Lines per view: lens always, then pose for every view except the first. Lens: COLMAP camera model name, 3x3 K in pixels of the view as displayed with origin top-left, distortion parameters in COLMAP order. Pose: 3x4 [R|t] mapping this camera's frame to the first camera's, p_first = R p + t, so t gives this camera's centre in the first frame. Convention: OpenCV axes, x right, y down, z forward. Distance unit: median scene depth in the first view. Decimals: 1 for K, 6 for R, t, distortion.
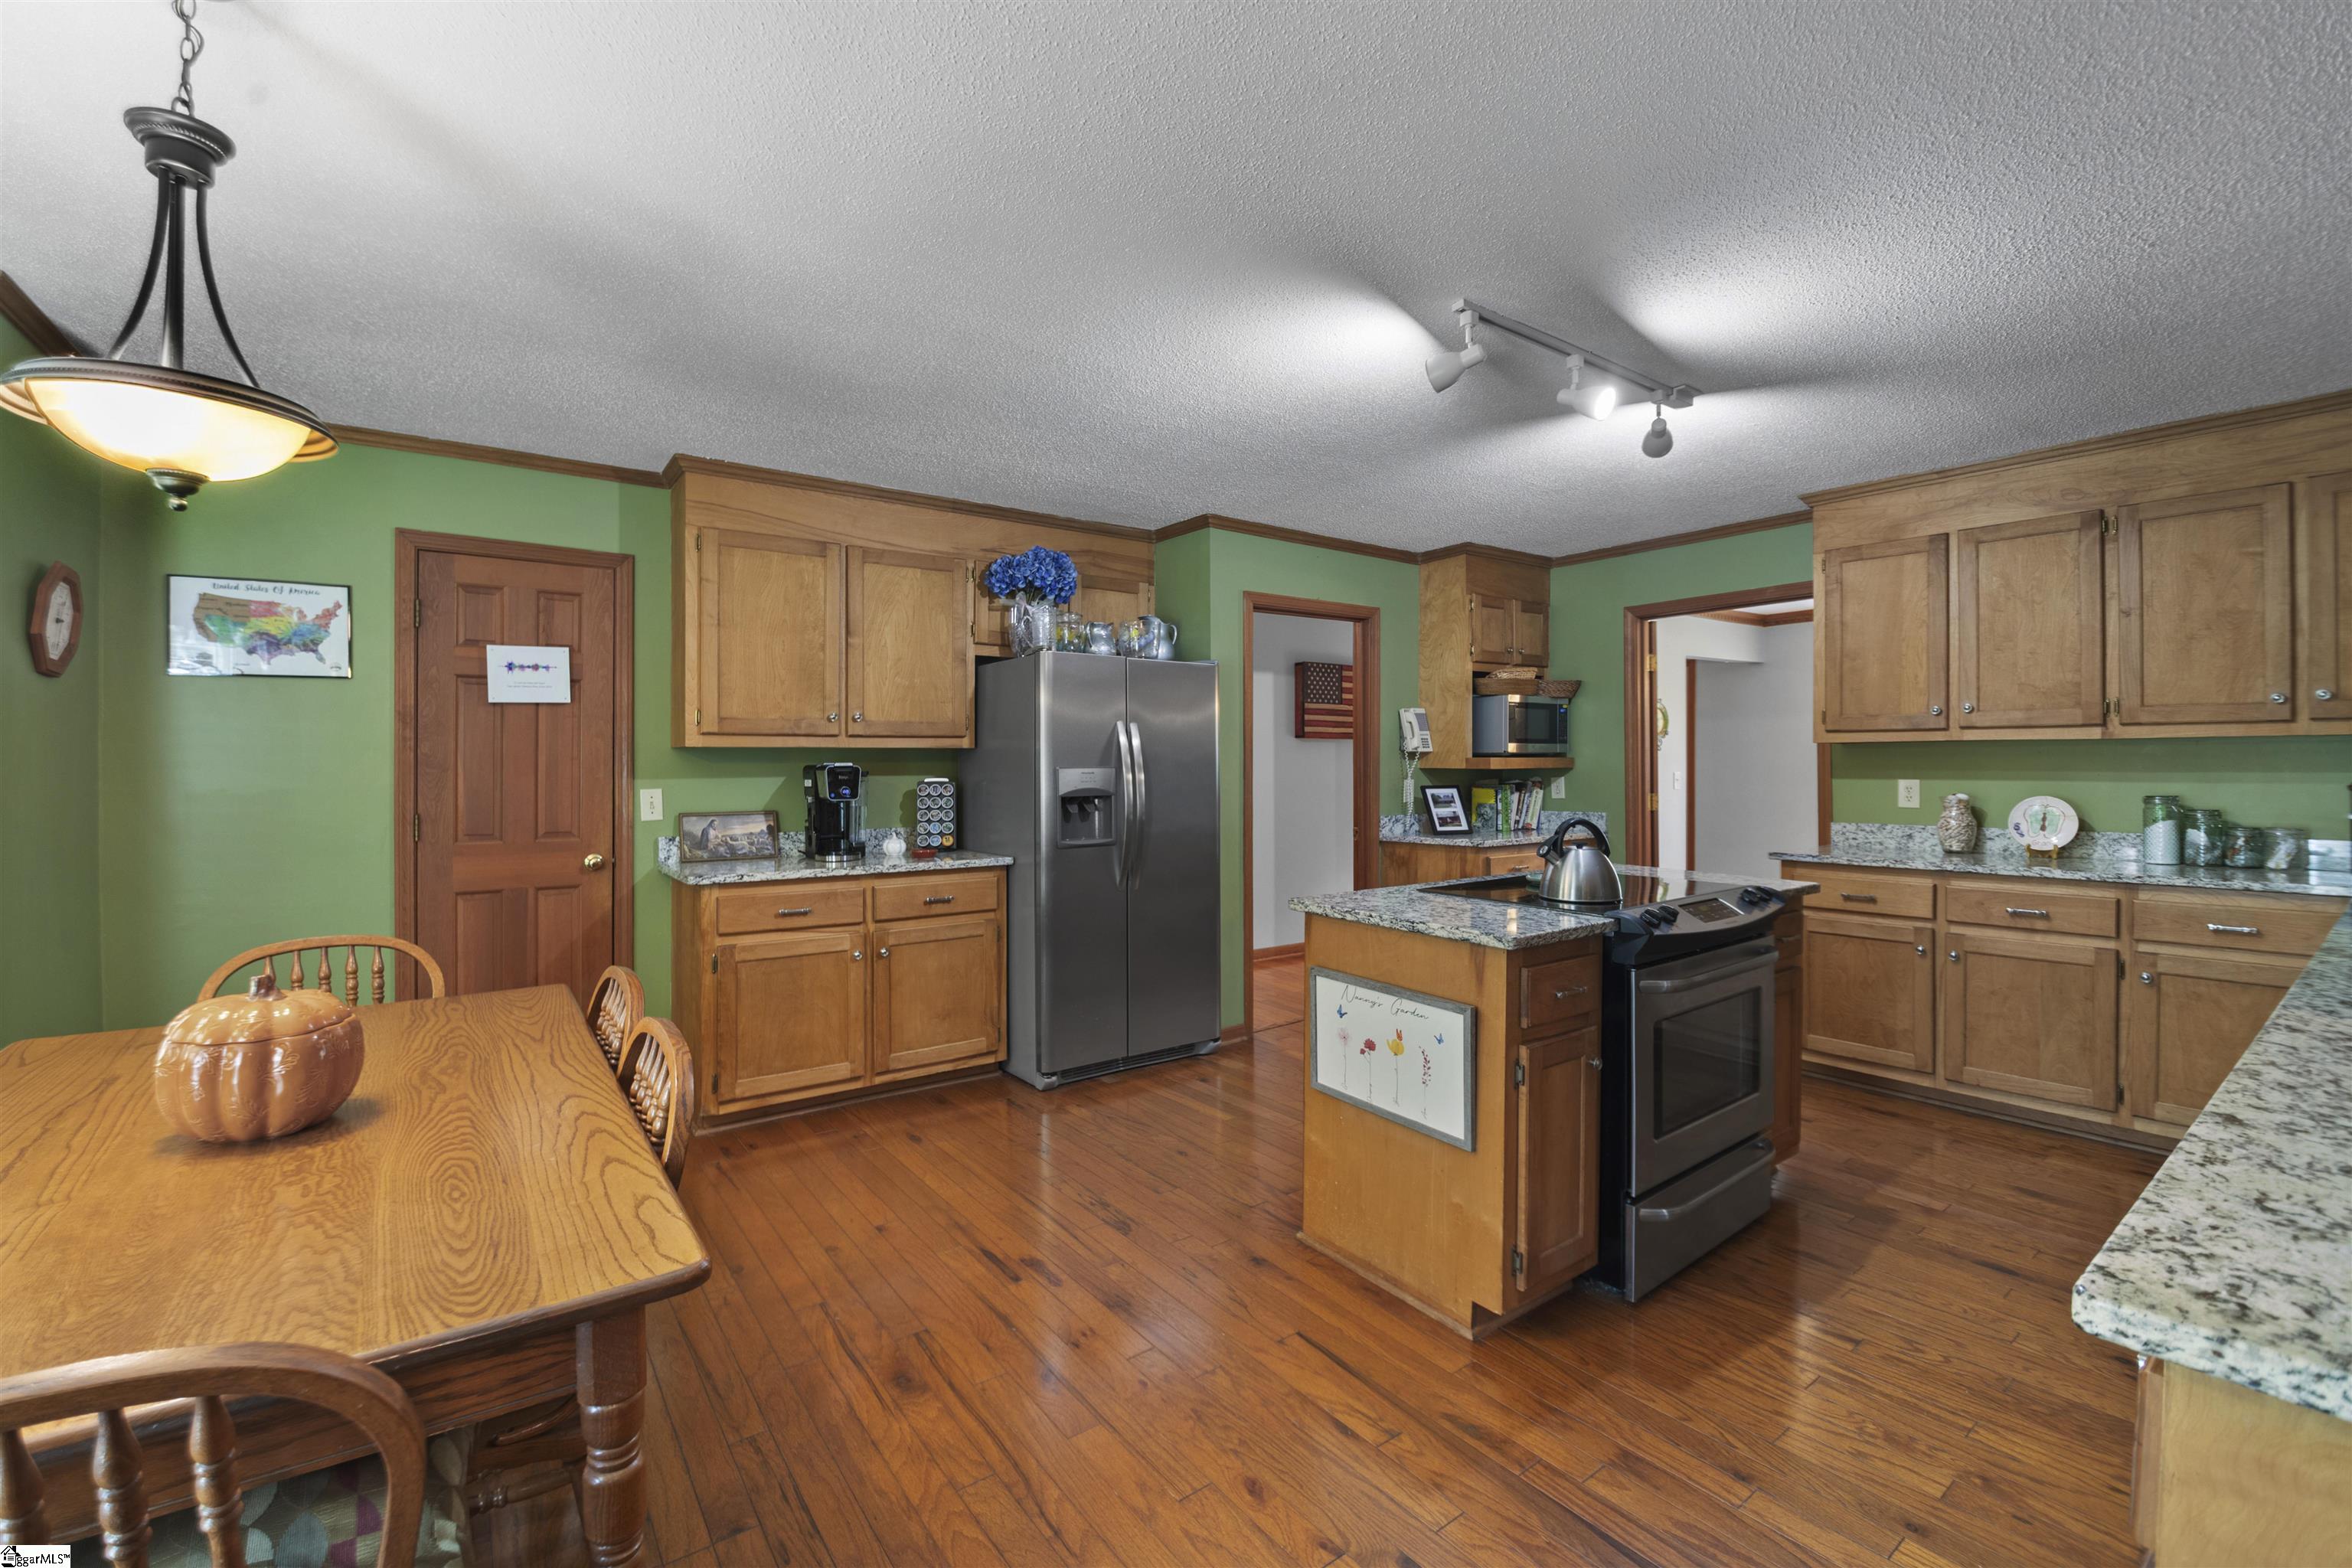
lens RADIAL K [[988.5, 0, 1151.9], [0, 988.5, 765.4], [0, 0, 1]] dist [-0.019171, -0.000261]
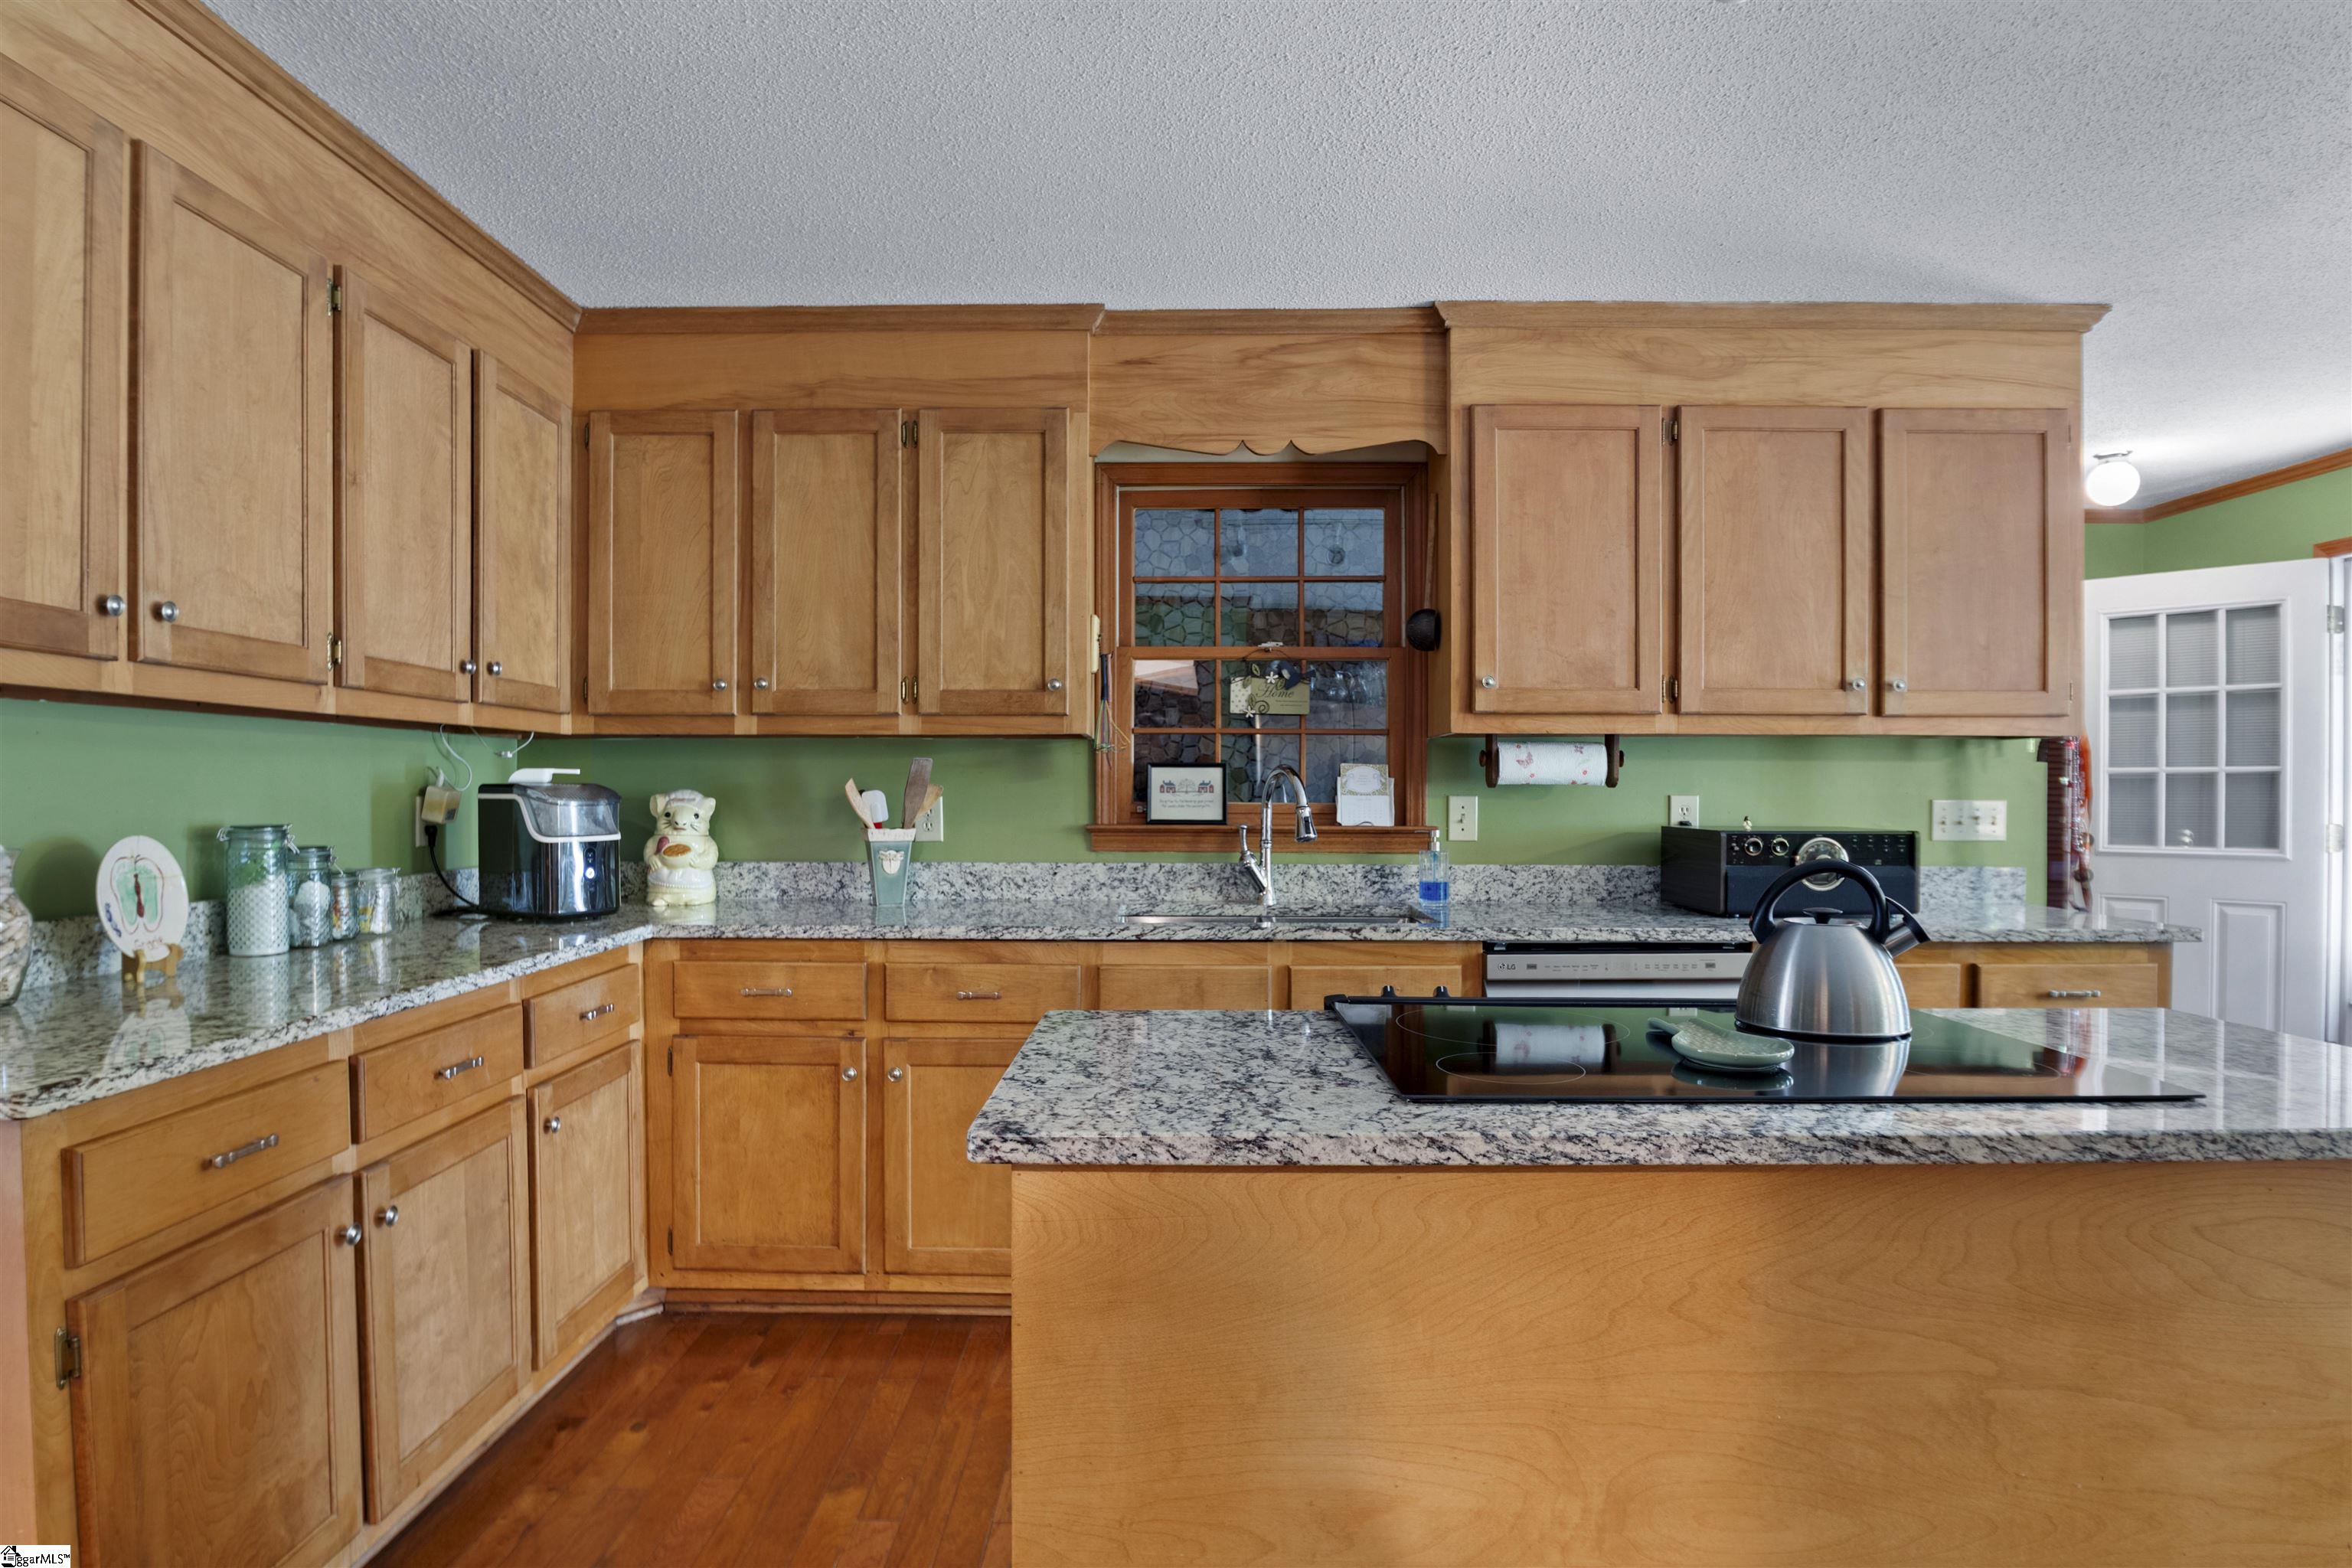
lens RADIAL K [[1296.9, 0, 1134.3], [0, 1296.9, 802.9], [0, 0, 1]] dist [-0.030547, 0.000207]
pose [[-0.804257, -0.003963, 0.594269, 0.266284], [0.003409, 0.999931, 0.011283, 0.013945], [-0.594272, 0.011101, -0.804187, 1.383001]]
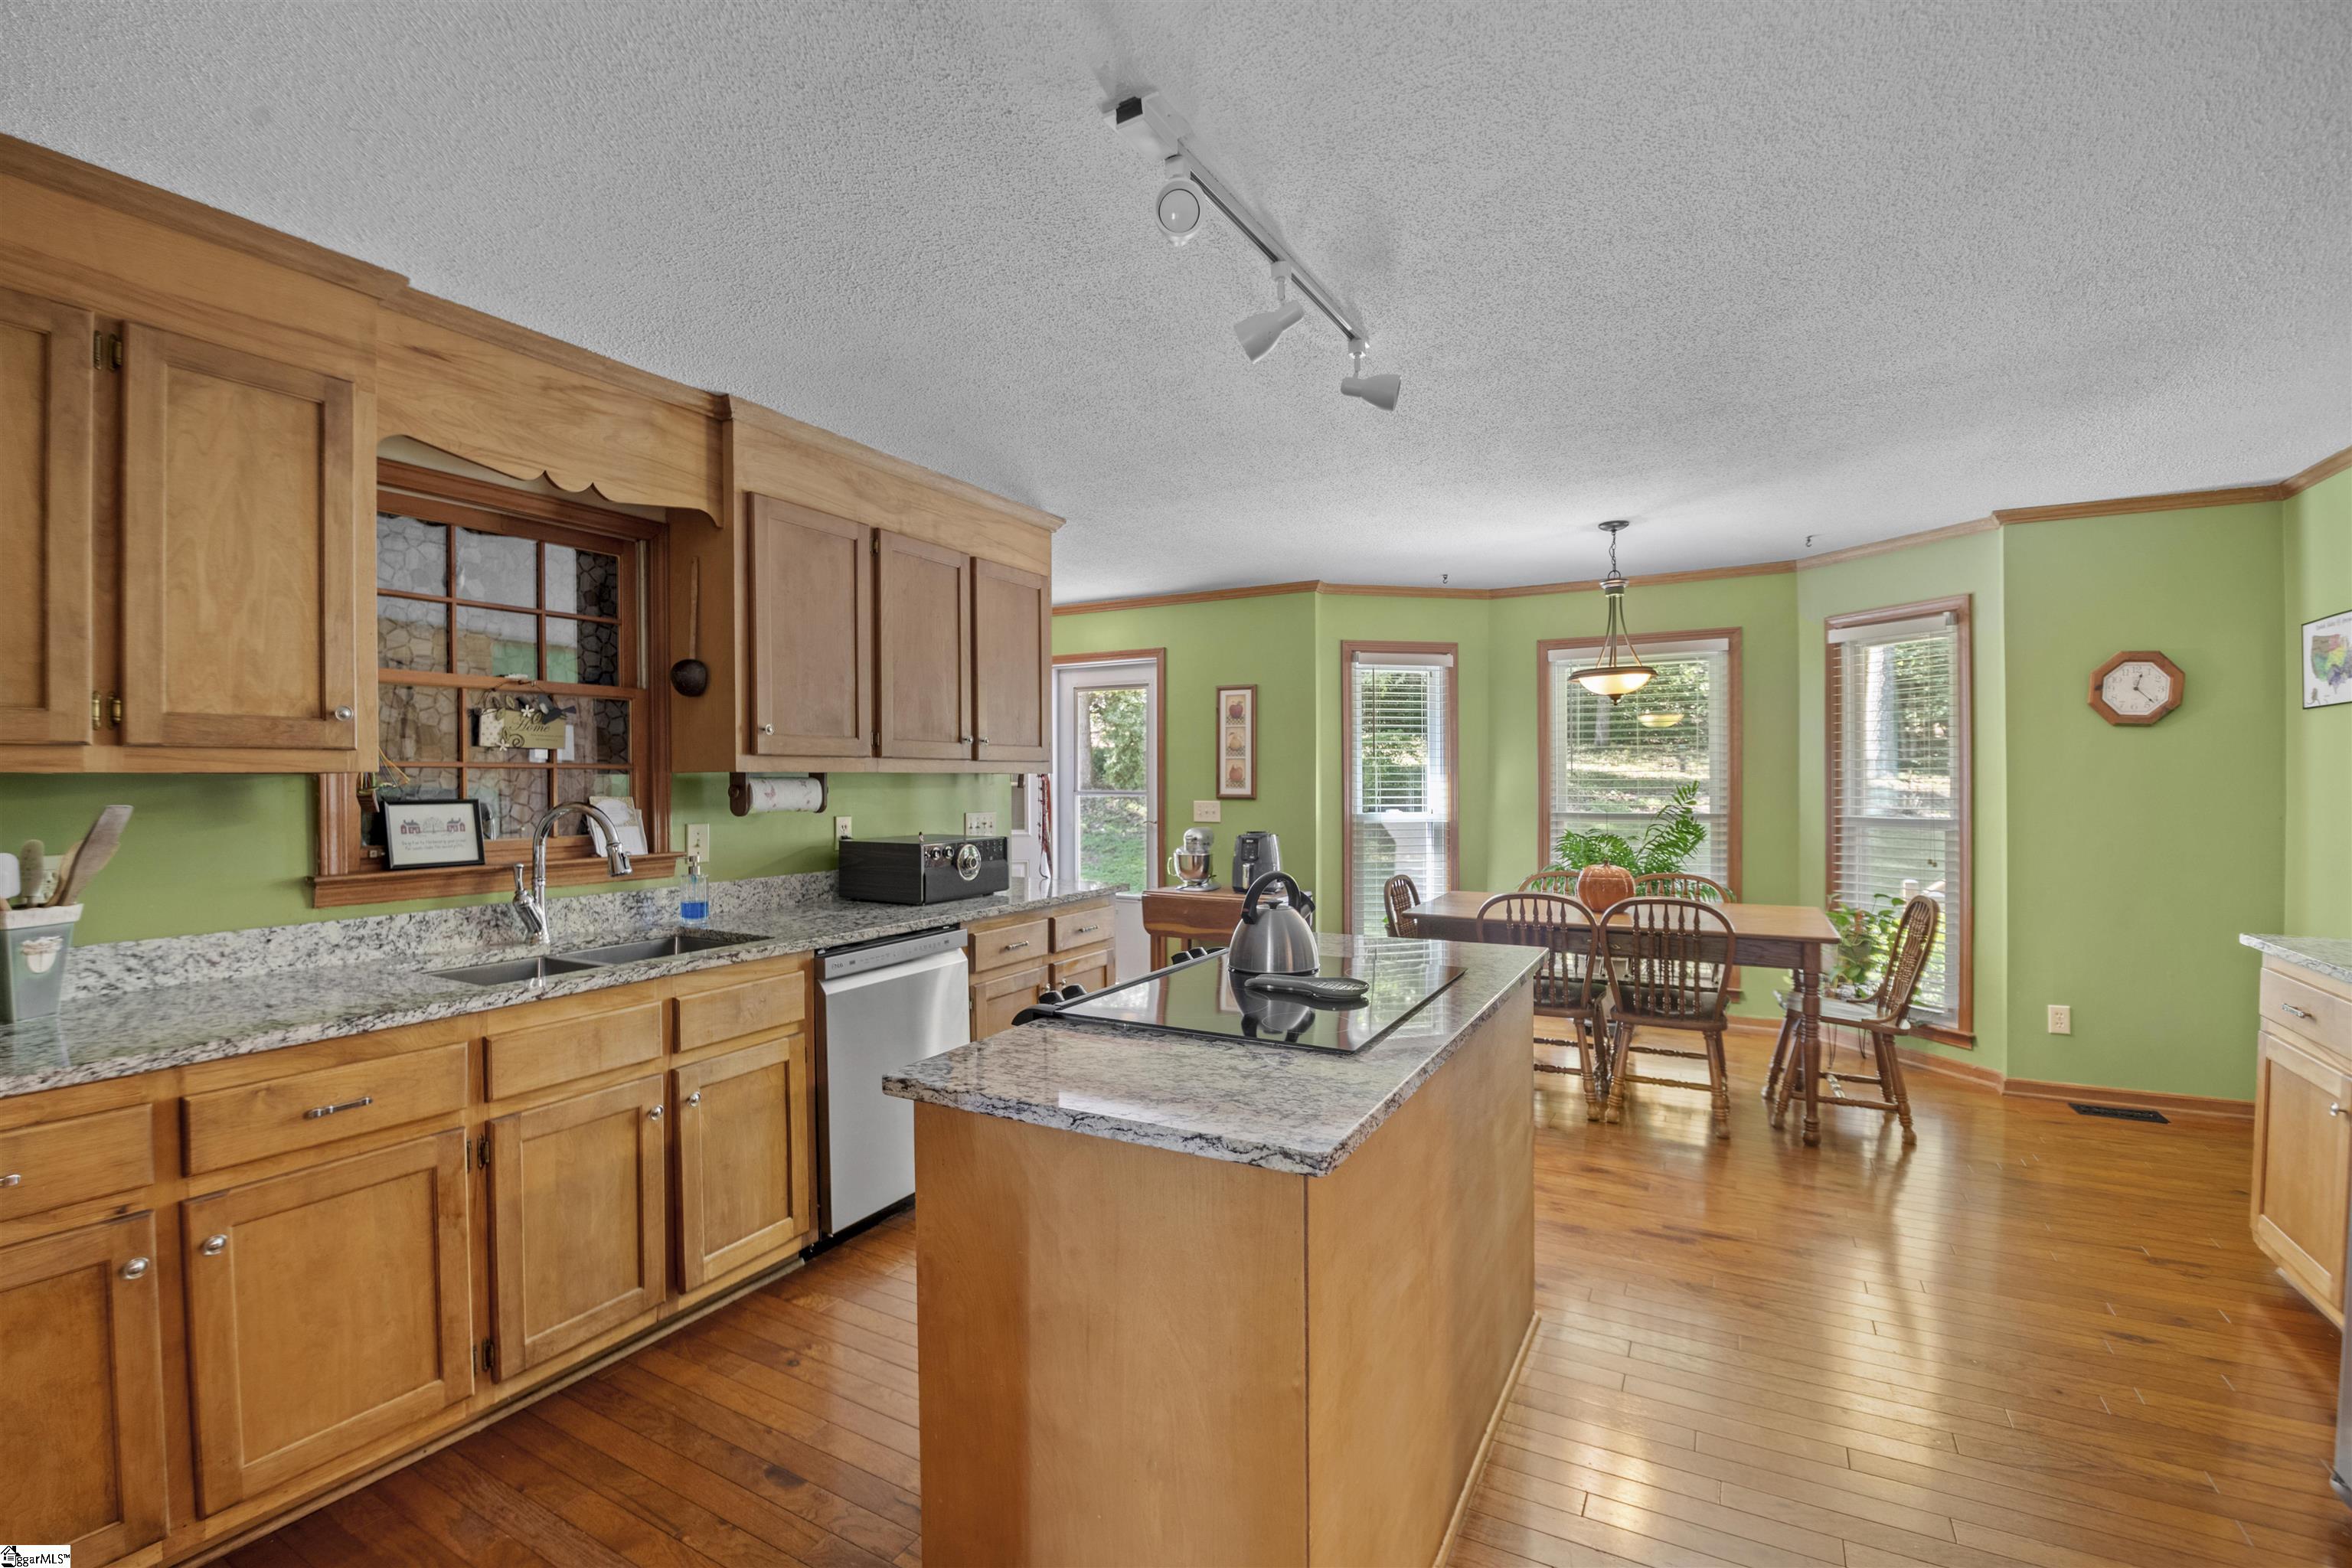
lens RADIAL K [[1042.3, 0, 1145.1], [0, 1042.3, 782.8], [0, 0, 1]] dist [-0.001493, -0.015410]
pose [[-0.908989, 0.009394, -0.416715, 0.718637], [0.005904, 0.999936, 0.009662, -0.024924], [0.416779, 0.006322, -0.908986, 1.428889]]
